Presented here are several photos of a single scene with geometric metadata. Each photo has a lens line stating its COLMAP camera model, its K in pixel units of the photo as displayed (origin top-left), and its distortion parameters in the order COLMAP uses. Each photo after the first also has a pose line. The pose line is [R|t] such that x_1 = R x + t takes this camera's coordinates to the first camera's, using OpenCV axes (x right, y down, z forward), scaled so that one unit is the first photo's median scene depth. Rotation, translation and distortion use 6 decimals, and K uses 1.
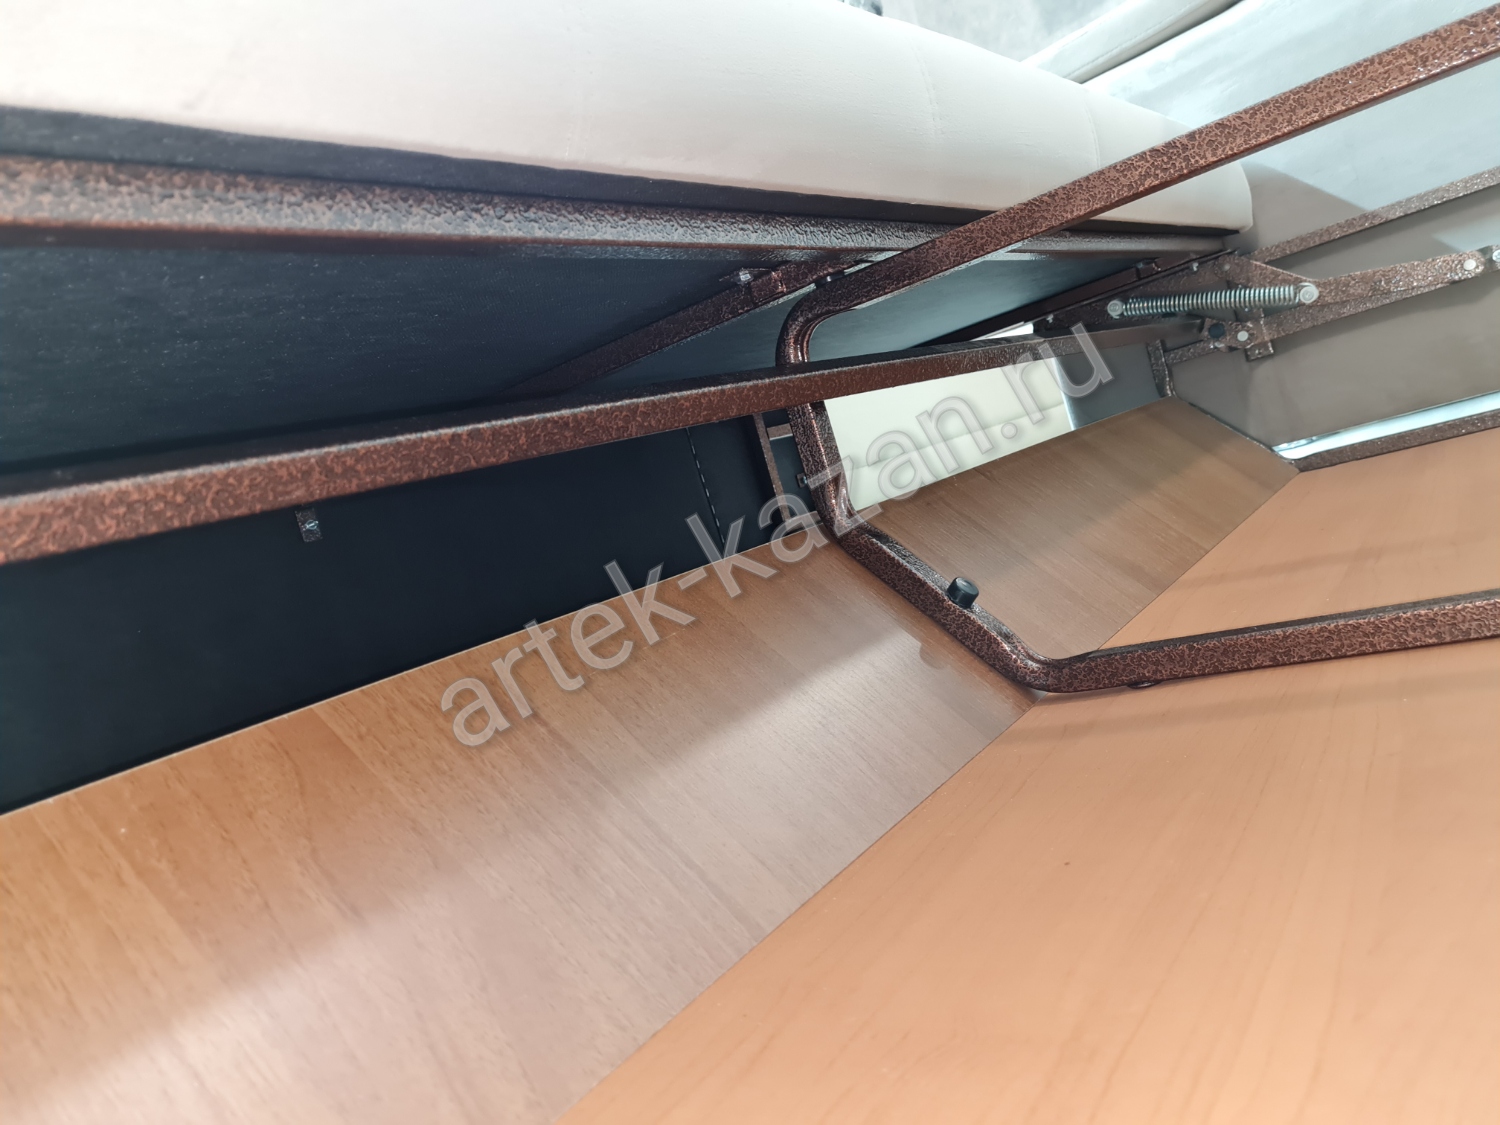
lens RADIAL K [[1148.3, 0, 743.2], [0, 1148.3, 581.5], [0, 0, 1]] dist [0.058133, -0.043156]
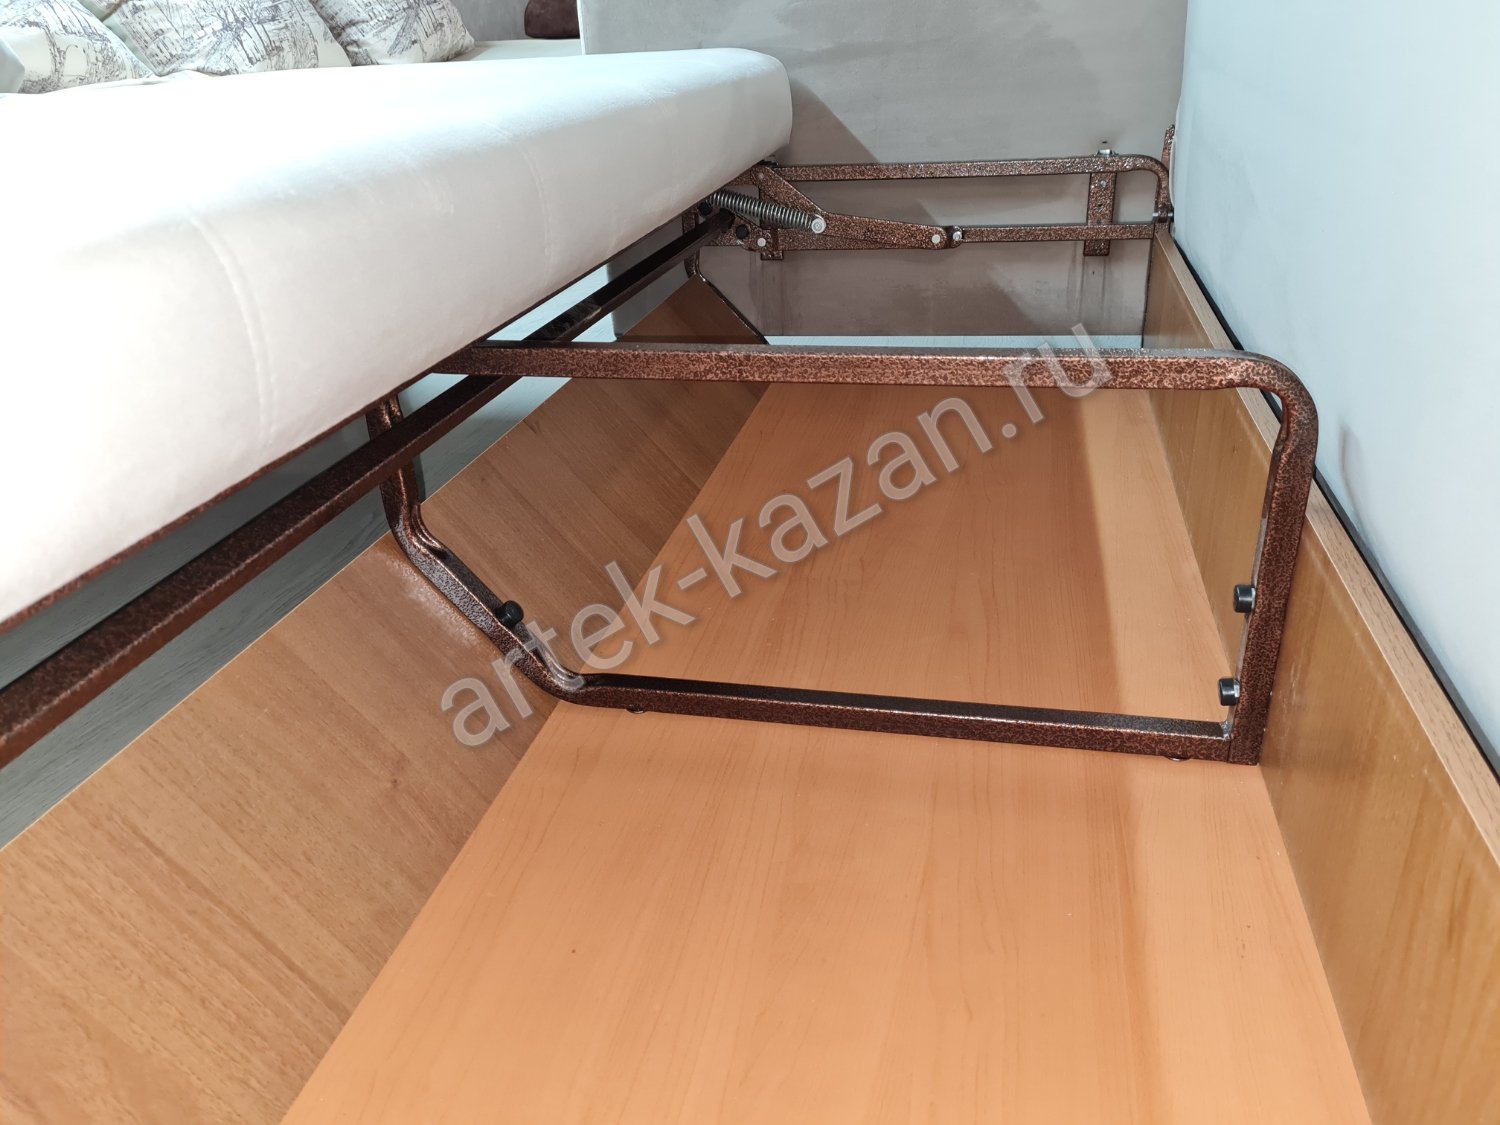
lens RADIAL K [[1148.3, 0, 743.2], [0, 1148.3, 581.5], [0, 0, 1]] dist [0.058133, -0.043156]
pose [[0.894508, 0.053202, 0.443875, -0.203503], [-0.193140, 0.941441, 0.276381, -0.646066], [-0.403178, -0.332955, 0.852402, -0.177628]]
